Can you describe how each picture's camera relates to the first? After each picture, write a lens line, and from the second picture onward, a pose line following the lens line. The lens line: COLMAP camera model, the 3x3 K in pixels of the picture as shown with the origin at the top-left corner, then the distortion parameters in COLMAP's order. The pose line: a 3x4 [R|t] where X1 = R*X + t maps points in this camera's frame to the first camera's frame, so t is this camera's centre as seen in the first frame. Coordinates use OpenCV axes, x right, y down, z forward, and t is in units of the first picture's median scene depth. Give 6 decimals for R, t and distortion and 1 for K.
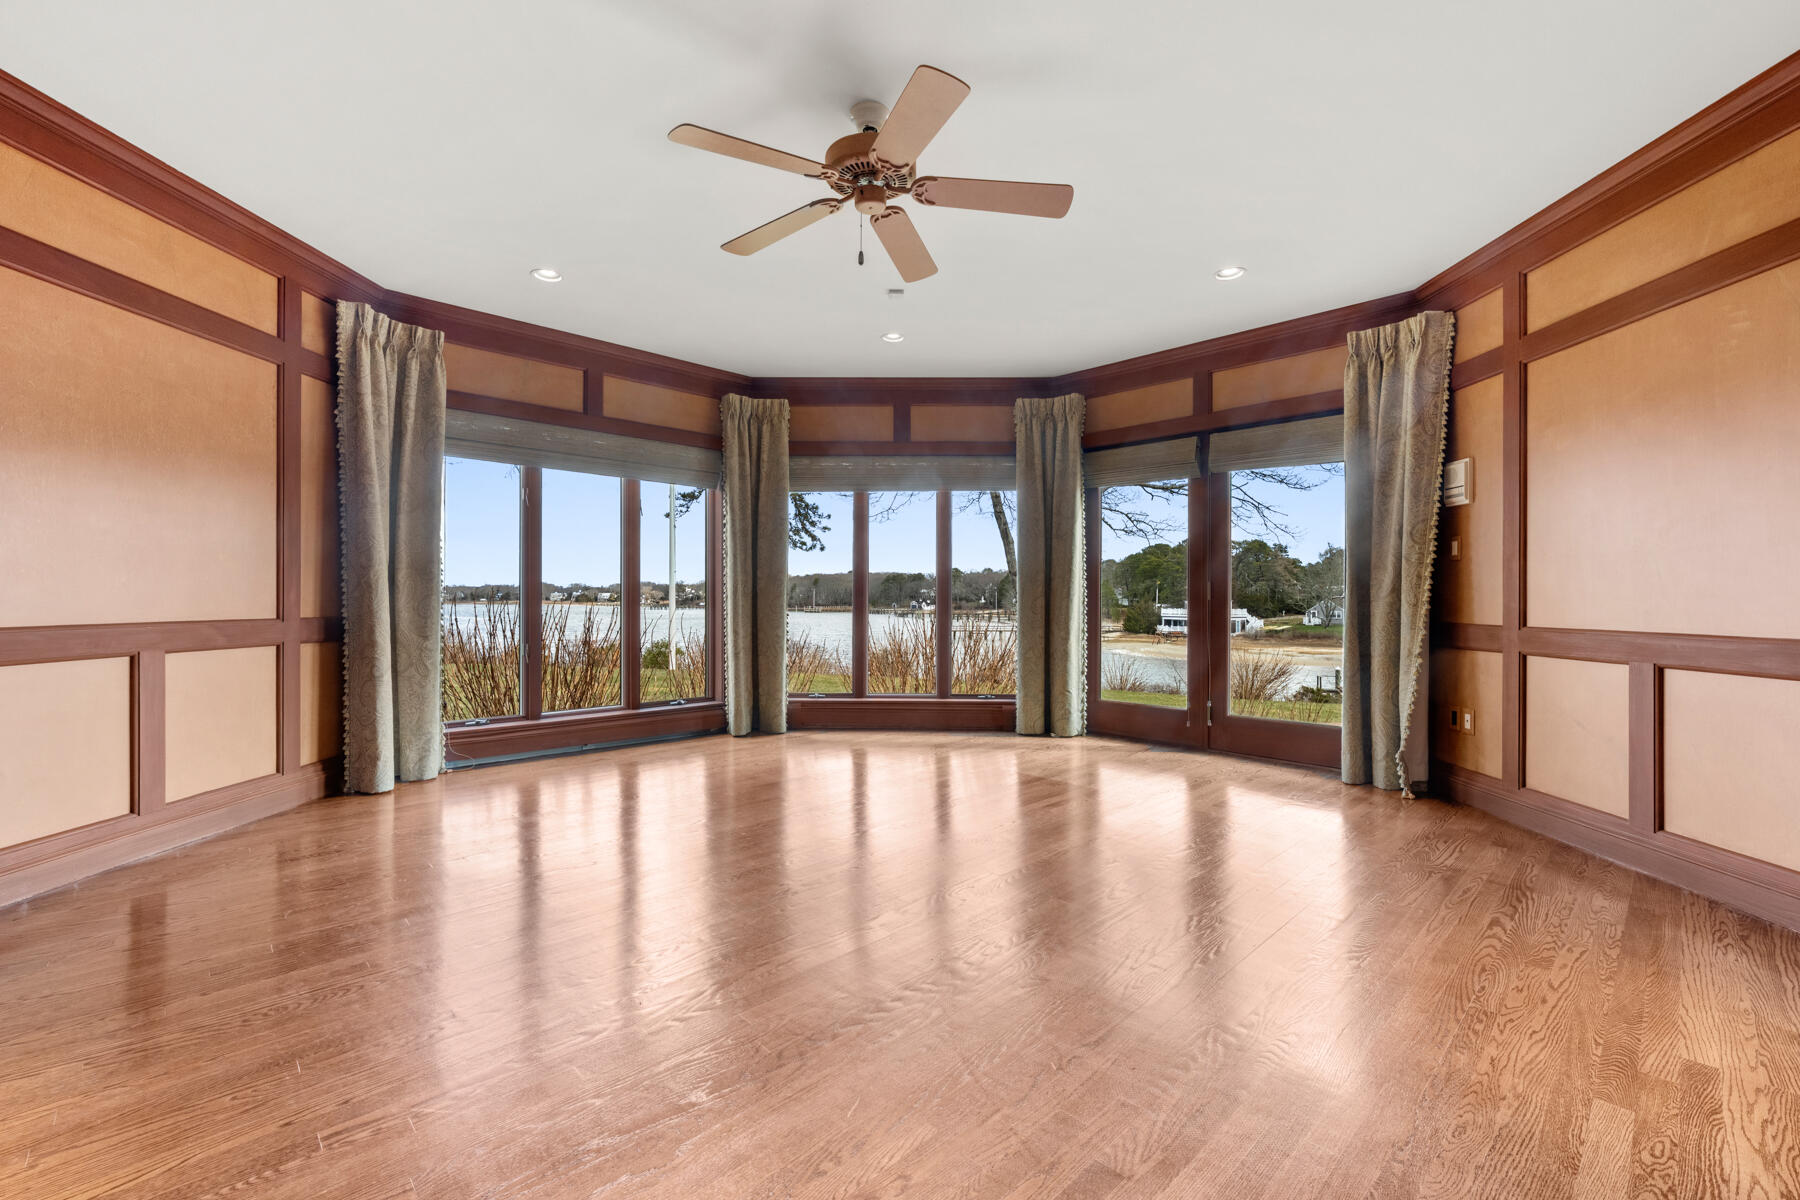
lens RADIAL K [[755.0, 0, 906.1], [0, 755.0, 599.9], [0, 0, 1]] dist [0.000184, -0.000112]
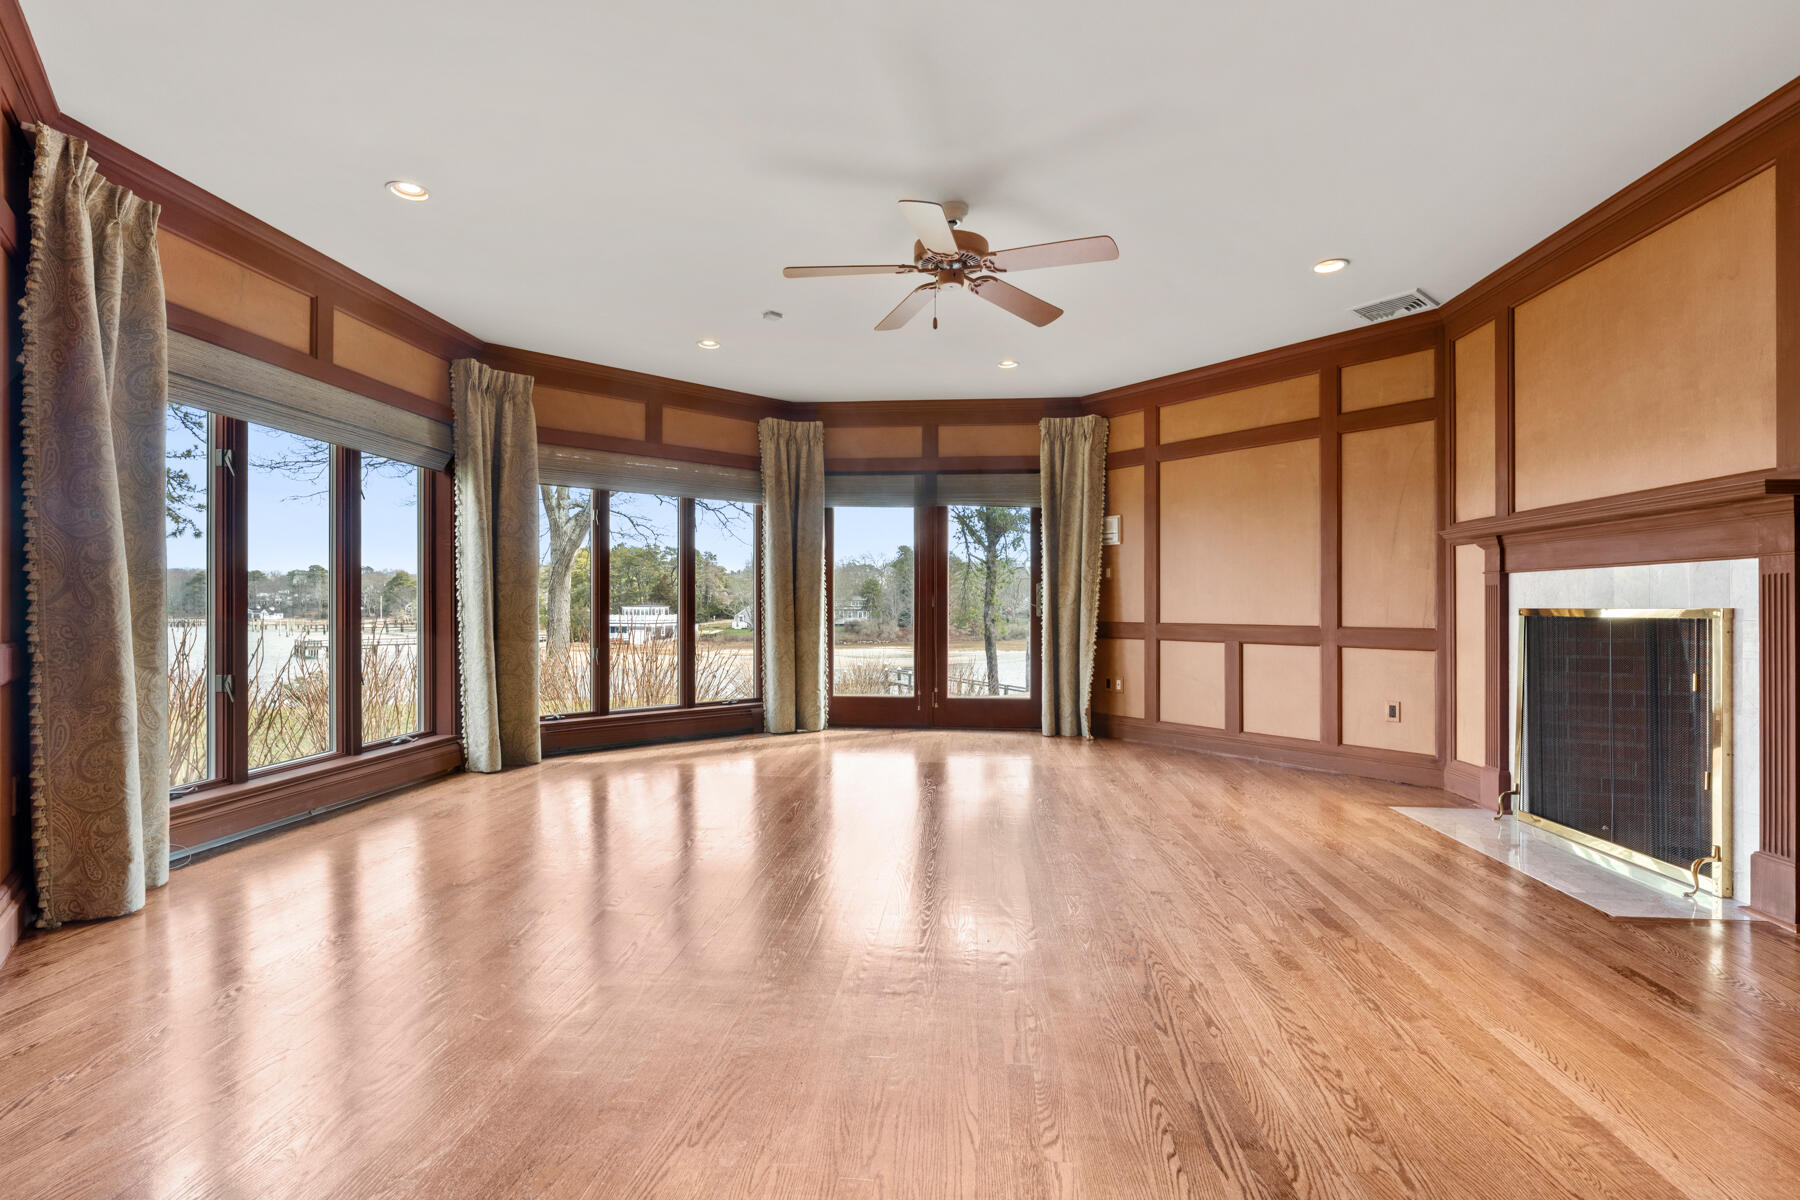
lens RADIAL K [[783.8, 0, 900.0], [0, 783.8, 600.0], [0, 0, 1]] dist [0.001933, 0.000395]
pose [[0.760892, 0.001270, 0.648877, -0.570718], [0.003498, 0.999976, -0.006060, -0.004240], [-0.648869, 0.006881, 0.760869, 0.058260]]
